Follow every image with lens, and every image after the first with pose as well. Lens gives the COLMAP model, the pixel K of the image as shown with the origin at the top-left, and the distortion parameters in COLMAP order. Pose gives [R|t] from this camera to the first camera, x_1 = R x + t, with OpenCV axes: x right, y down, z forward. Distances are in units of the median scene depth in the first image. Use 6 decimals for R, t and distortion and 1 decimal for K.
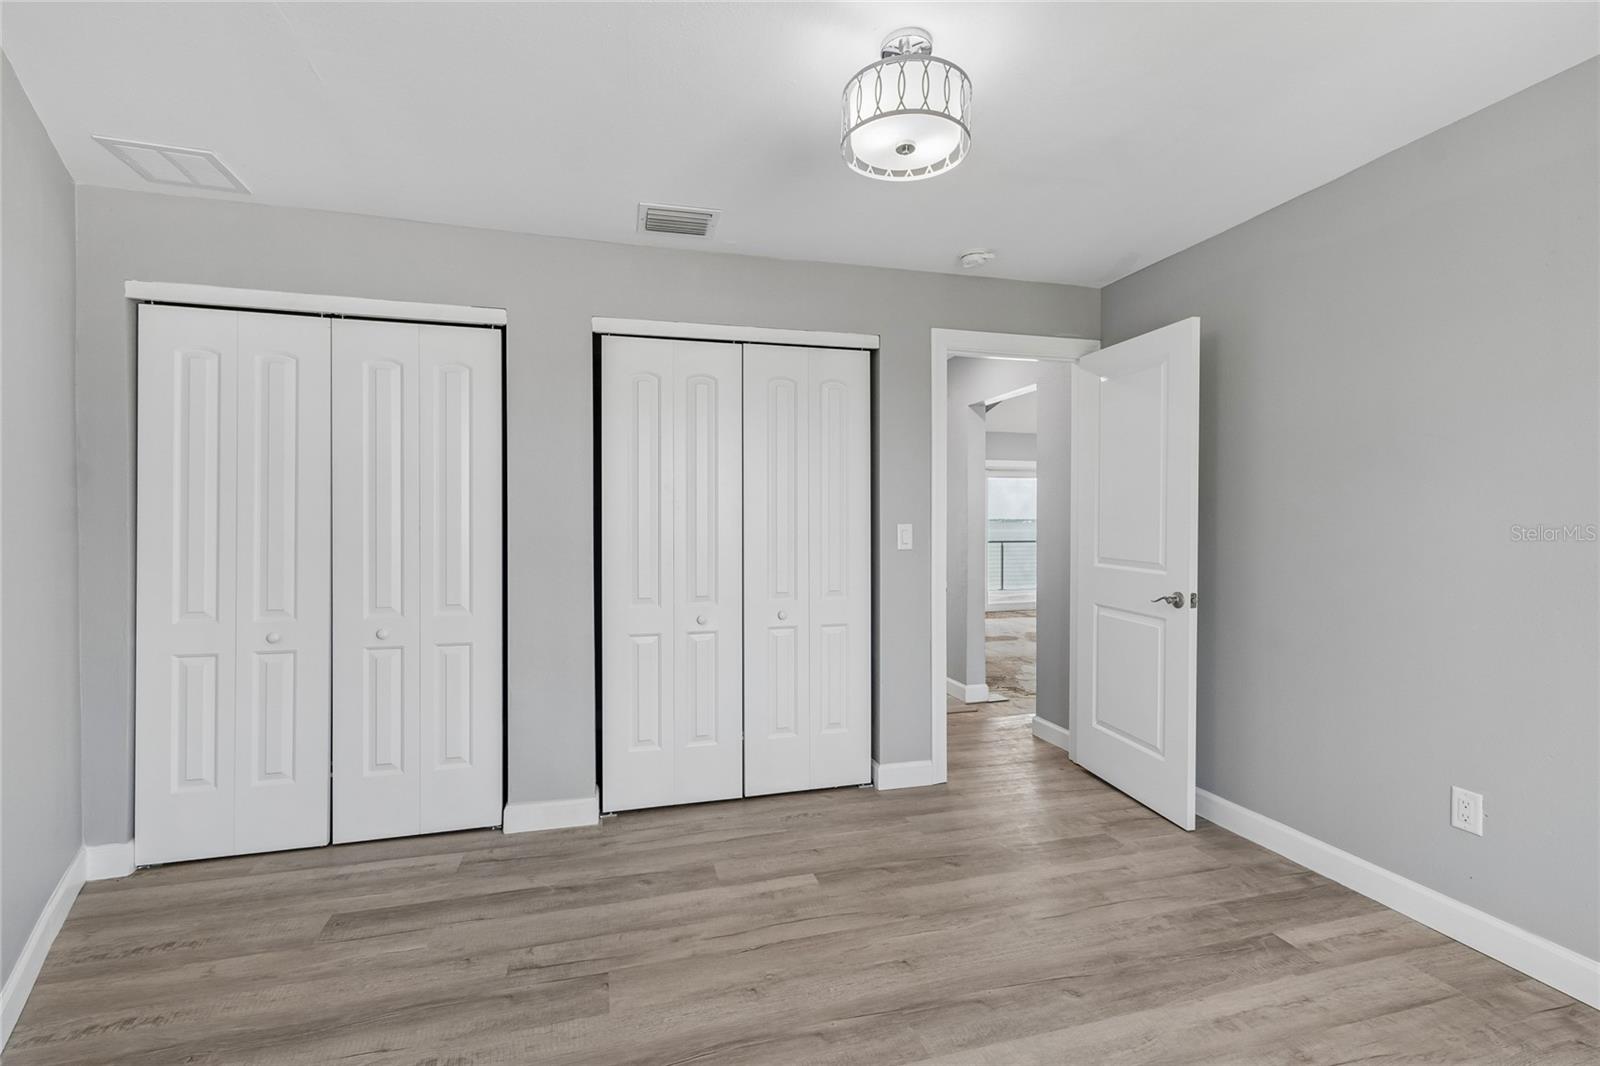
lens RADIAL K [[712.4, 0, 800.3], [0, 712.4, 526.2], [0, 0, 1]] dist [0.005867, -0.002554]
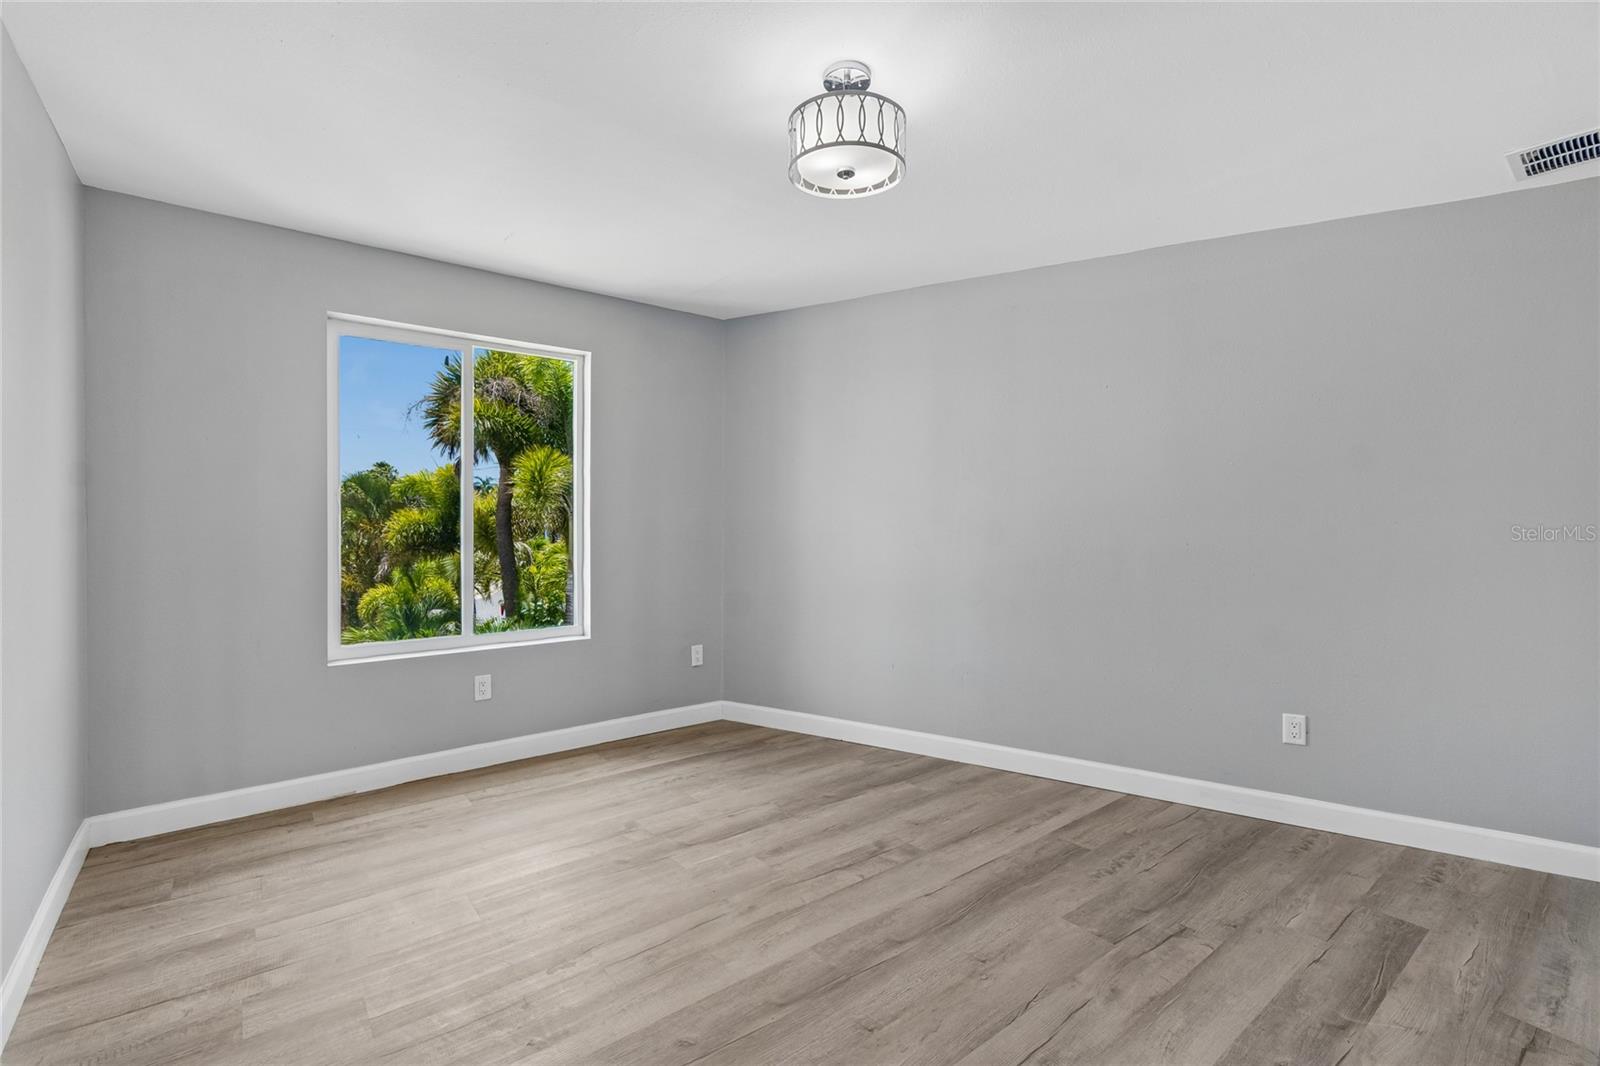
lens RADIAL K [[712.4, 0, 799.7], [0, 712.4, 524.6], [0, 0, 1]] dist [0.005867, -0.002554]
pose [[-0.923363, 0.001098, -0.383925, 0.468424], [-0.008381, 0.999700, 0.023016, -0.013328], [0.383835, 0.024469, -0.923077, 1.475352]]
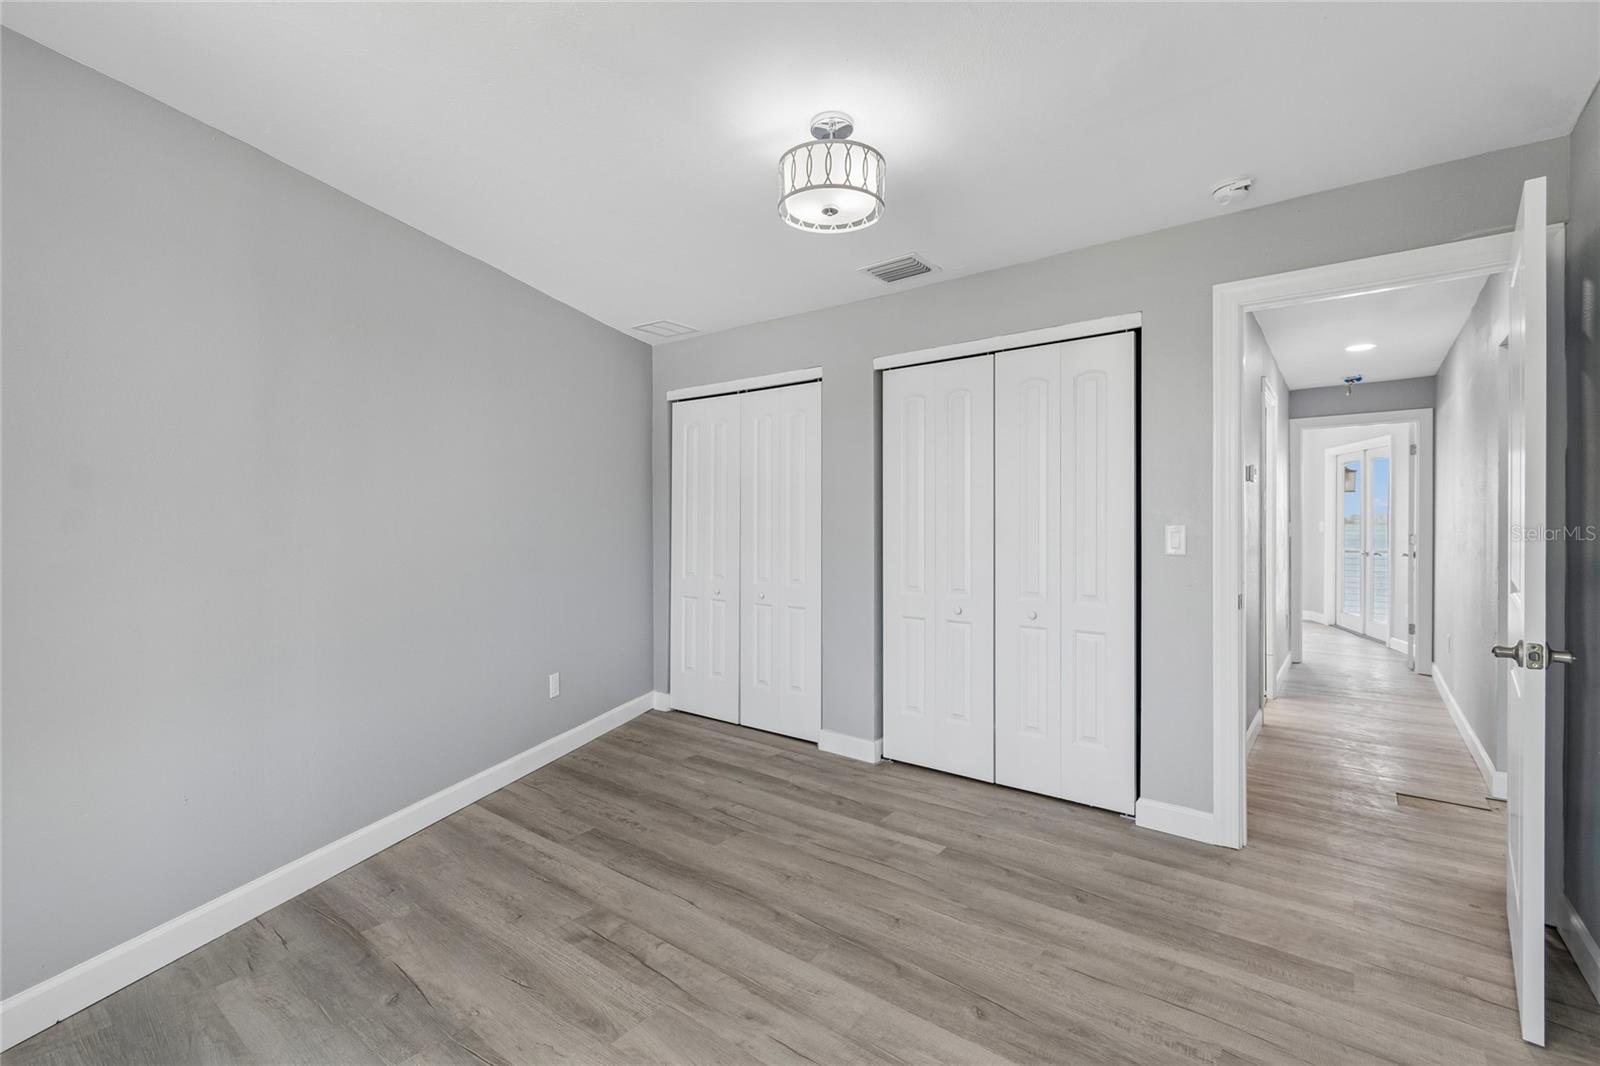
lens RADIAL K [[712.4, 0, 794.0], [0, 712.4, 525.6], [0, 0, 1]] dist [0.005867, -0.002554]
pose [[0.590511, 0.005931, -0.807008, 0.795321], [-0.007031, 0.999973, 0.002204, -0.001341], [0.806999, 0.004373, 0.590536, 0.181857]]
